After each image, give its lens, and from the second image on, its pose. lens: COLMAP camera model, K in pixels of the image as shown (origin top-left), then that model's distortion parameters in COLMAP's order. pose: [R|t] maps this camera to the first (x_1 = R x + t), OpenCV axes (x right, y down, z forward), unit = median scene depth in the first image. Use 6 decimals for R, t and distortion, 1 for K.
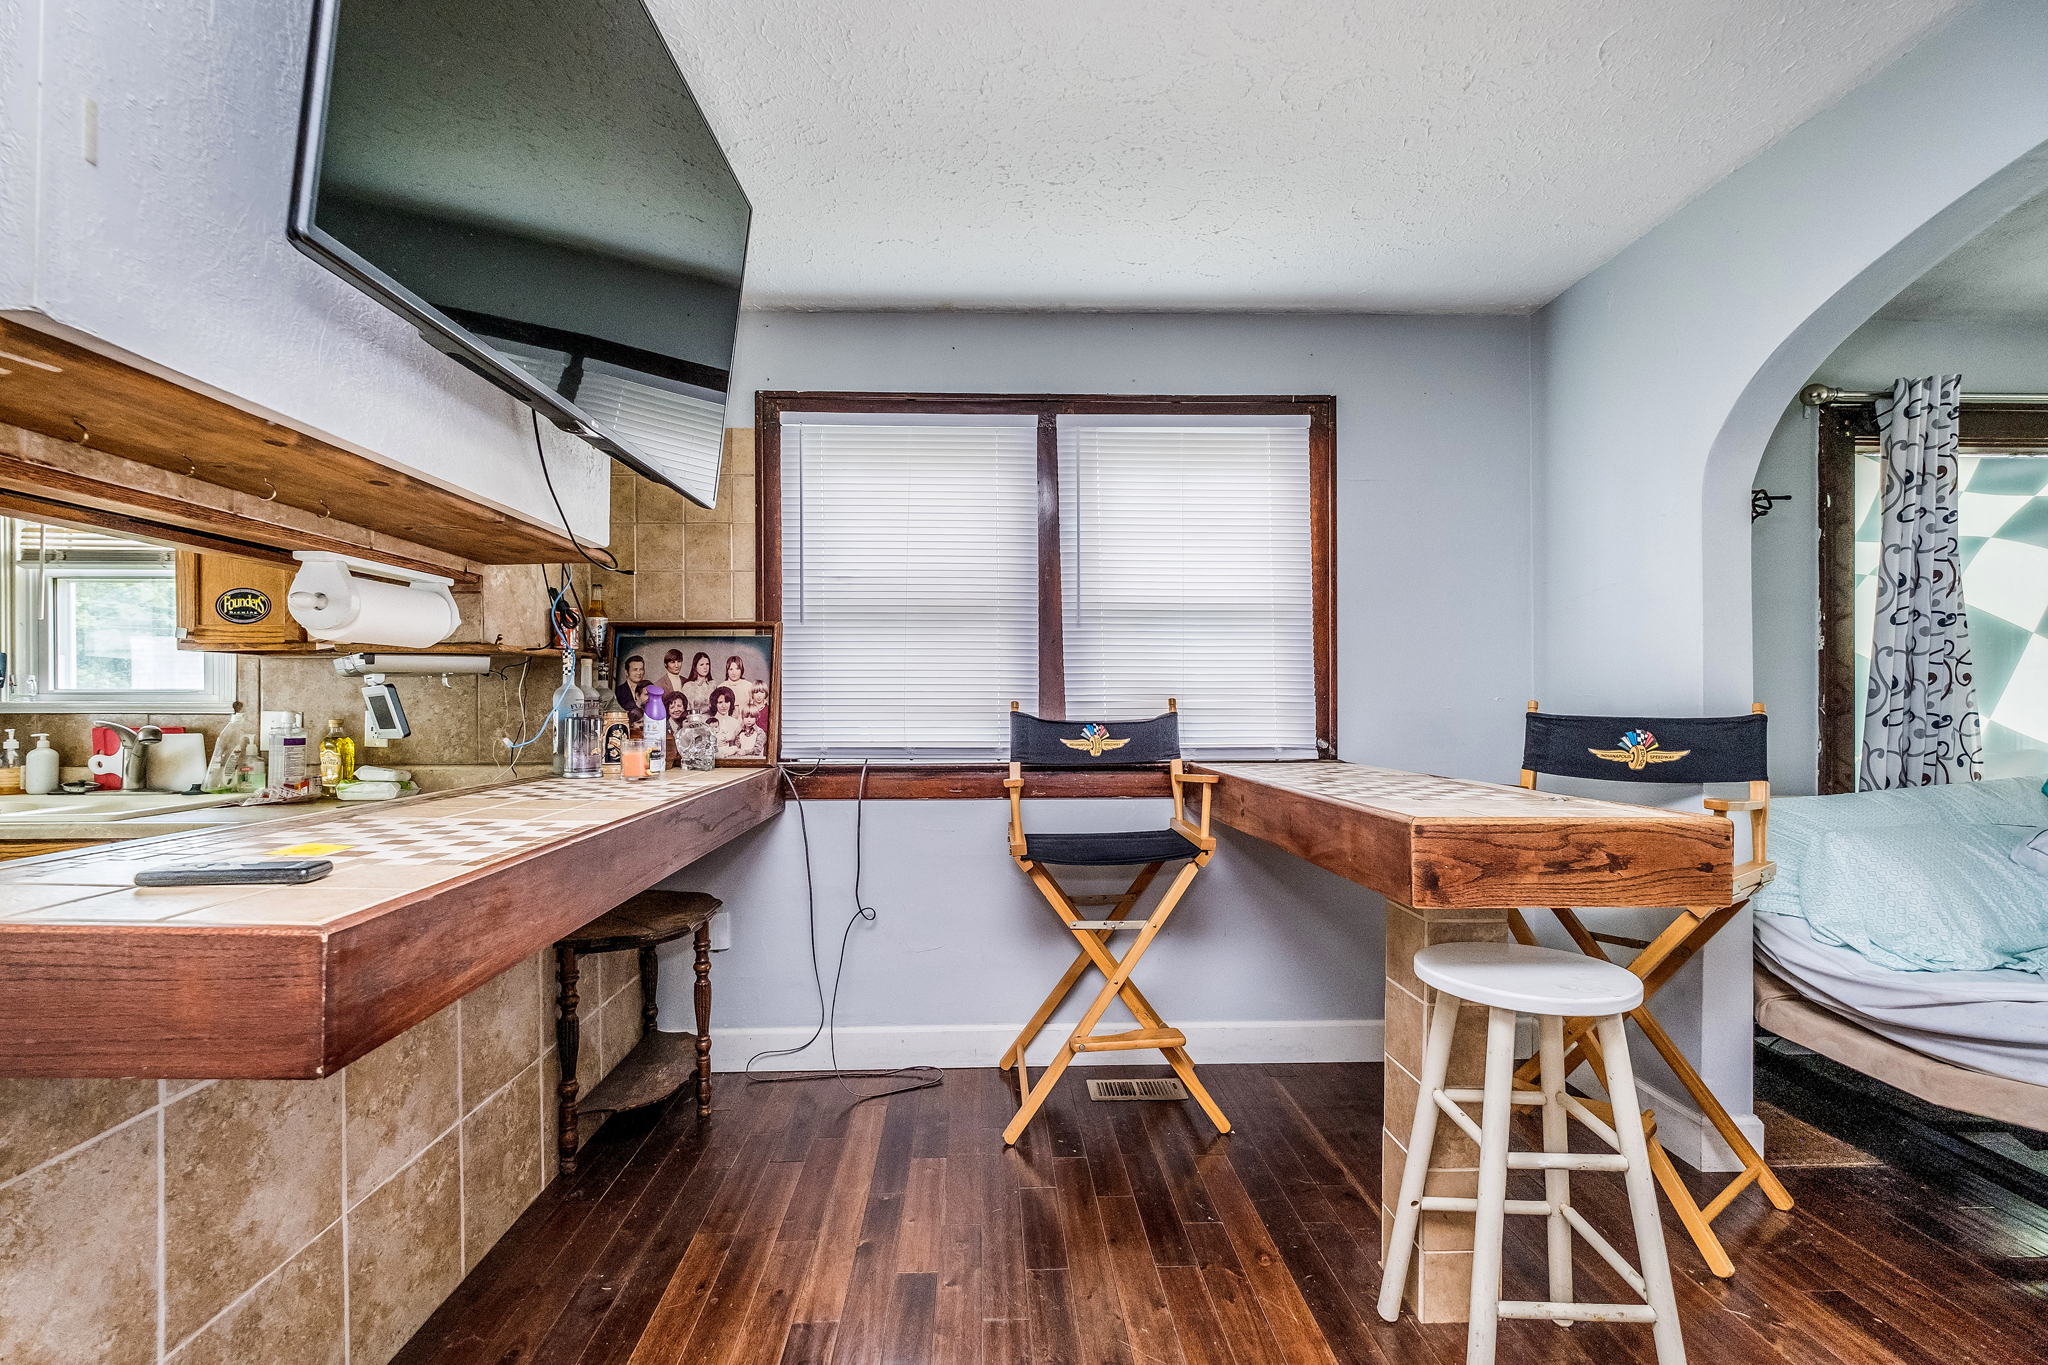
lens RADIAL K [[902.9, 0, 1012.1], [0, 902.9, 707.1], [0, 0, 1]] dist [-0.004718, -0.000278]
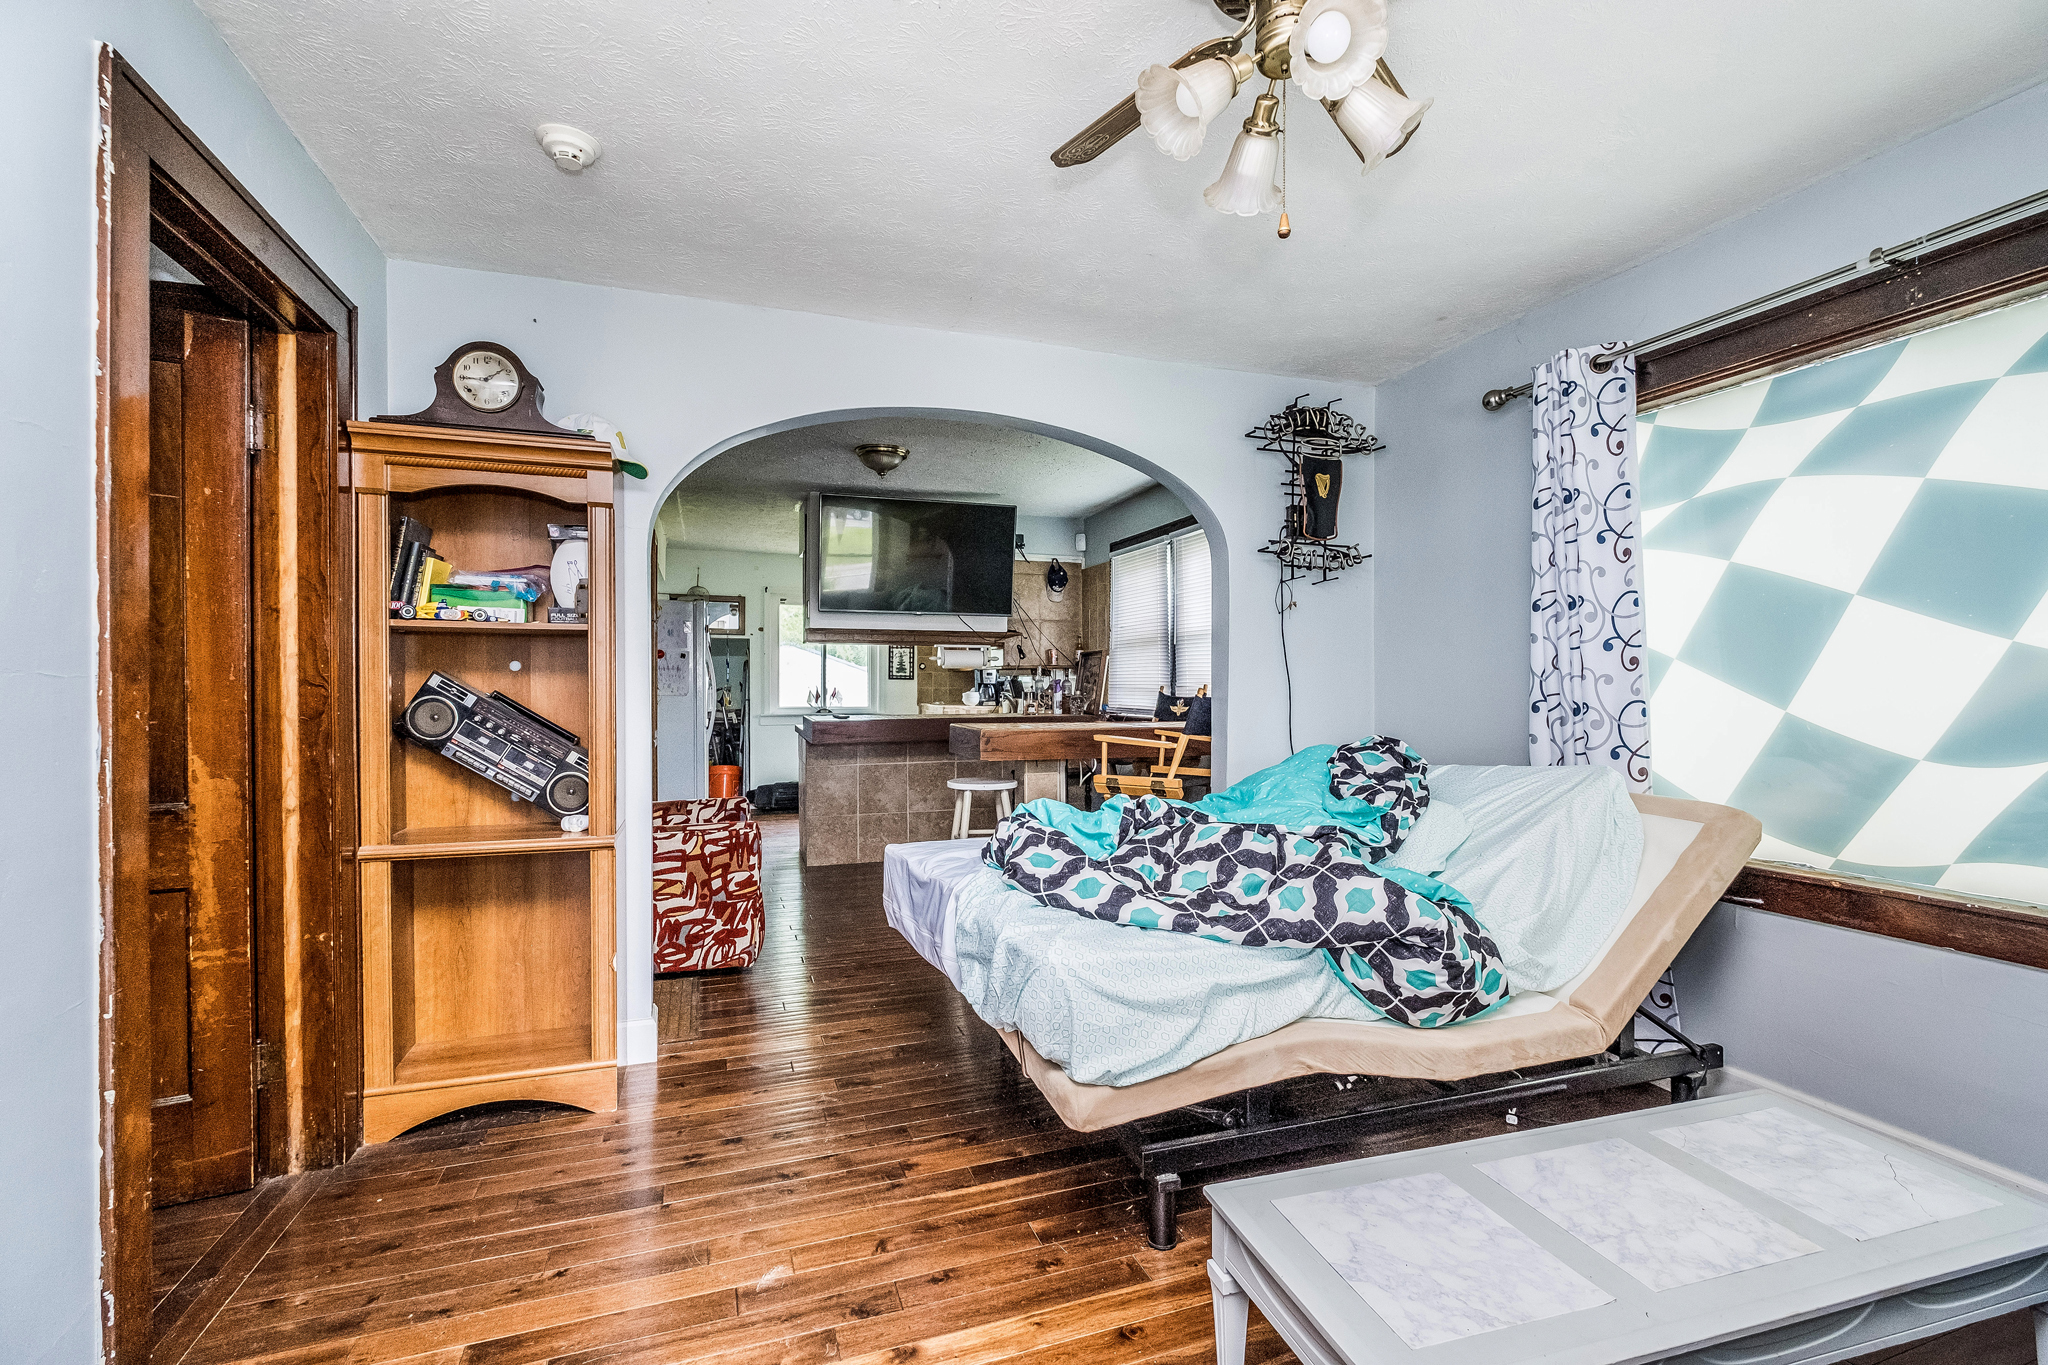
lens RADIAL K [[909.0, 0, 1036.2], [0, 909.0, 689.9], [0, 0, 1]] dist [-0.000820, -0.000264]
pose [[0.306159, 0.006079, -0.951961, 1.834665], [-0.005680, 0.999973, 0.004559, -0.005665], [0.951963, 0.004011, 0.306186, 0.160475]]
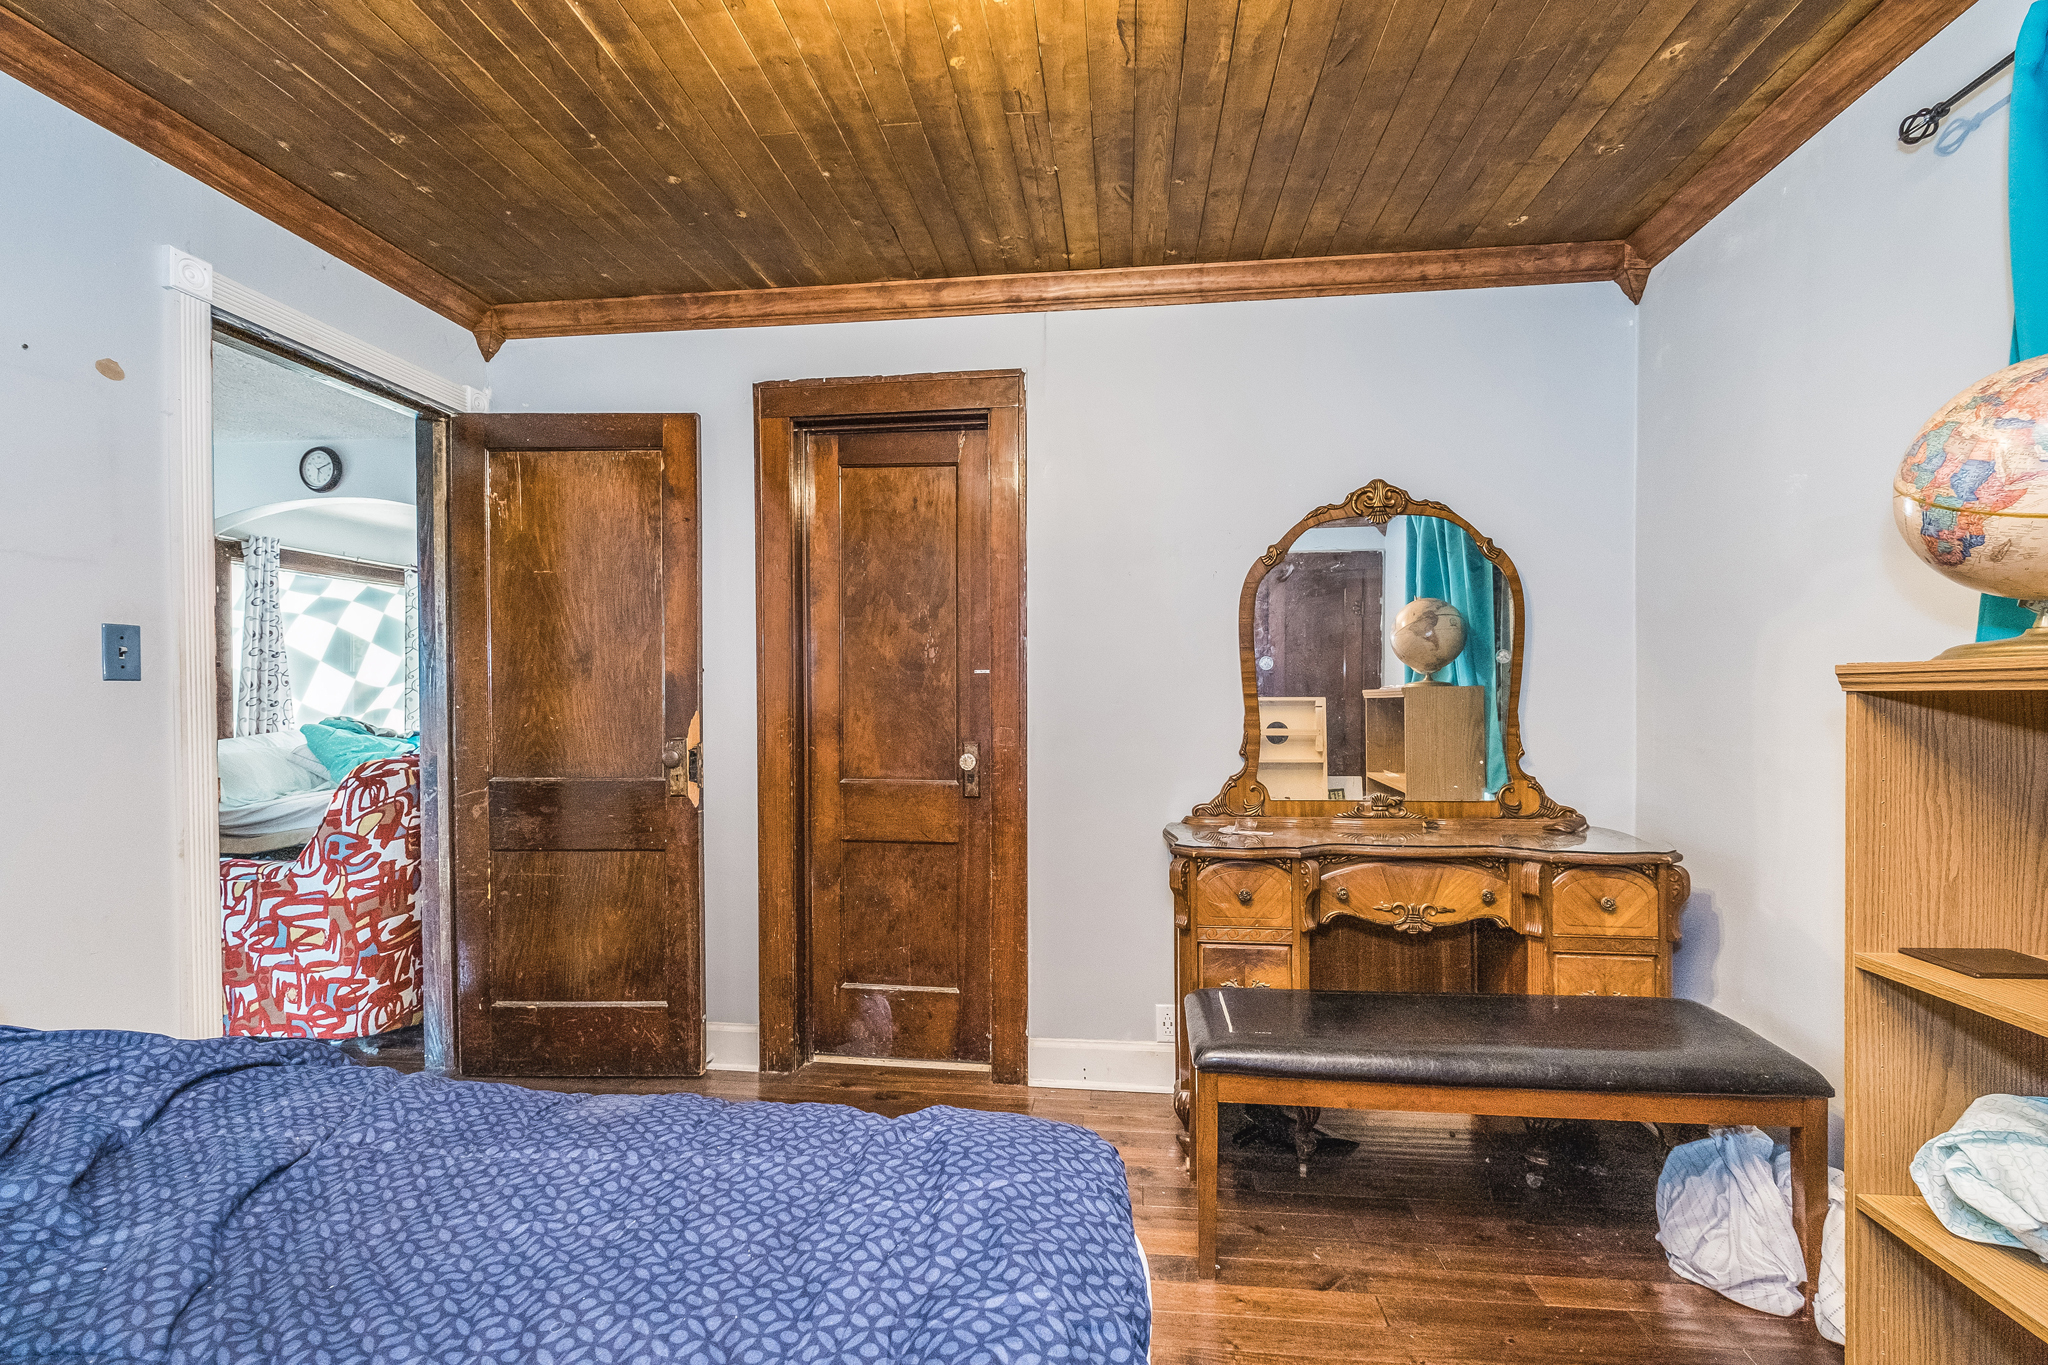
lens RADIAL K [[902.7, 0, 1021.1], [0, 902.7, 702.2], [0, 0, 1]] dist [-0.004260, -0.000546]
pose [[0.147492, -0.011268, 0.988999, -0.788443], [0.004601, 0.999932, 0.010707, -0.001215], [-0.989053, 0.002972, 0.147534, -1.043599]]
